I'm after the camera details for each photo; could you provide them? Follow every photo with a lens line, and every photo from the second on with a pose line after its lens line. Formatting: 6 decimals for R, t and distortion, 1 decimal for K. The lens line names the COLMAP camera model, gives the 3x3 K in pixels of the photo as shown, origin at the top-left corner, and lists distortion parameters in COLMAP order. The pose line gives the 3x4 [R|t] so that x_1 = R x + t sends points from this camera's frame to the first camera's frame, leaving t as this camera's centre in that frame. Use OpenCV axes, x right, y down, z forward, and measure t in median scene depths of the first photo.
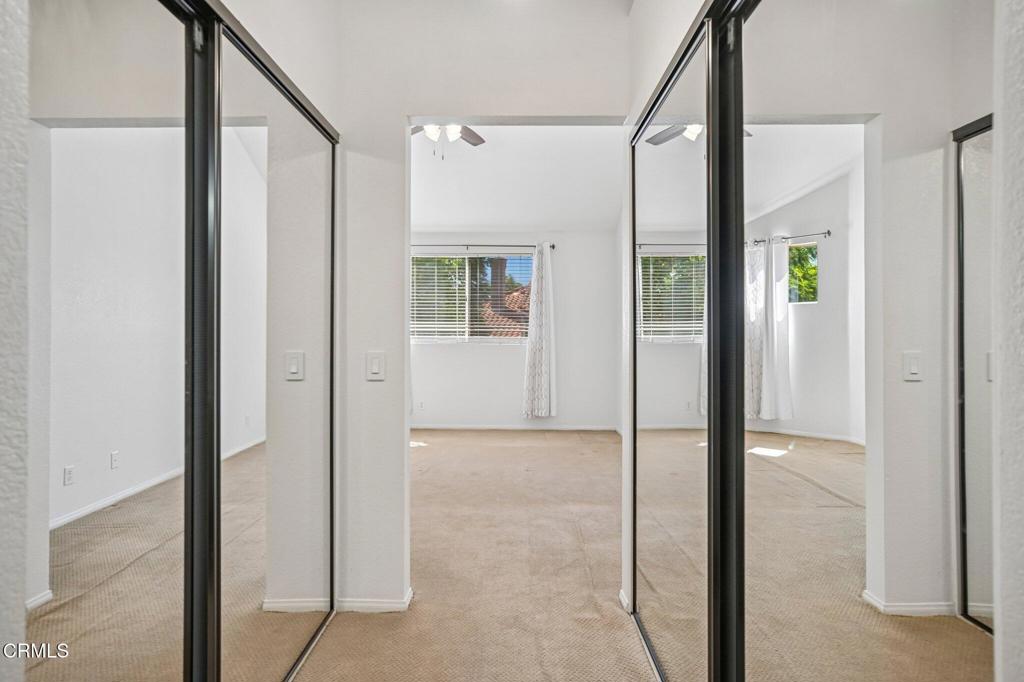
lens RADIAL K [[546.7, 0, 512.0], [0, 546.7, 341.0], [0, 0, 1]] dist [0.016236, 0.000617]
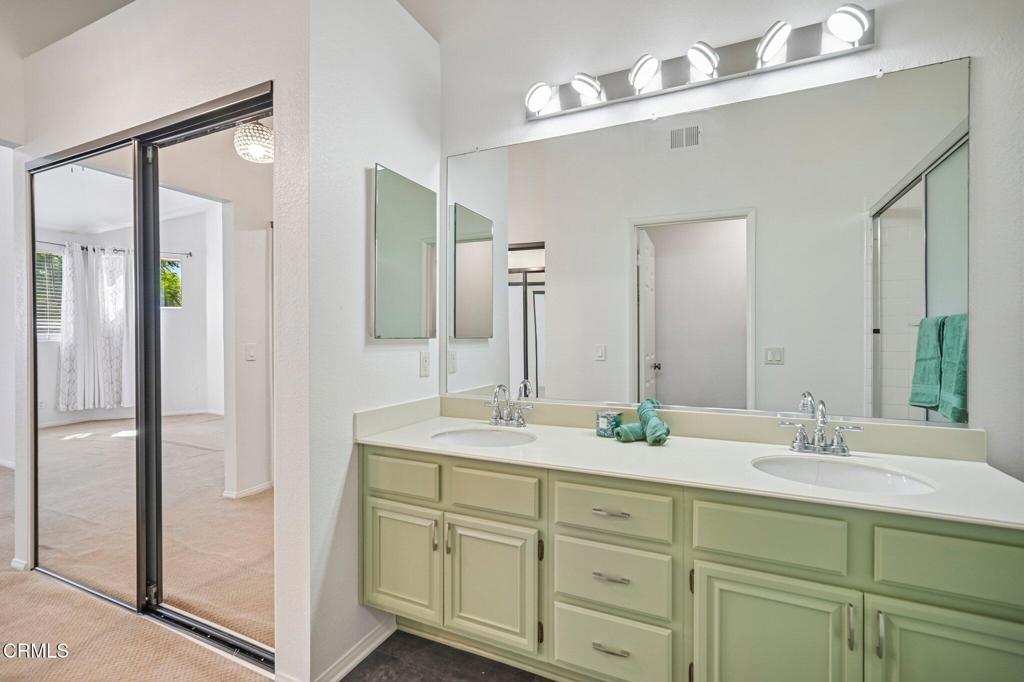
lens RADIAL K [[464.8, 0, 512.0], [0, 464.8, 341.0], [0, 0, 1]] dist [-0.000657, 0.000034]
pose [[0.415307, -0.005221, 0.909666, -0.249649], [0.000893, 0.999985, 0.005331, 0.003522], [-0.909681, -0.001402, 0.415305, -0.335488]]
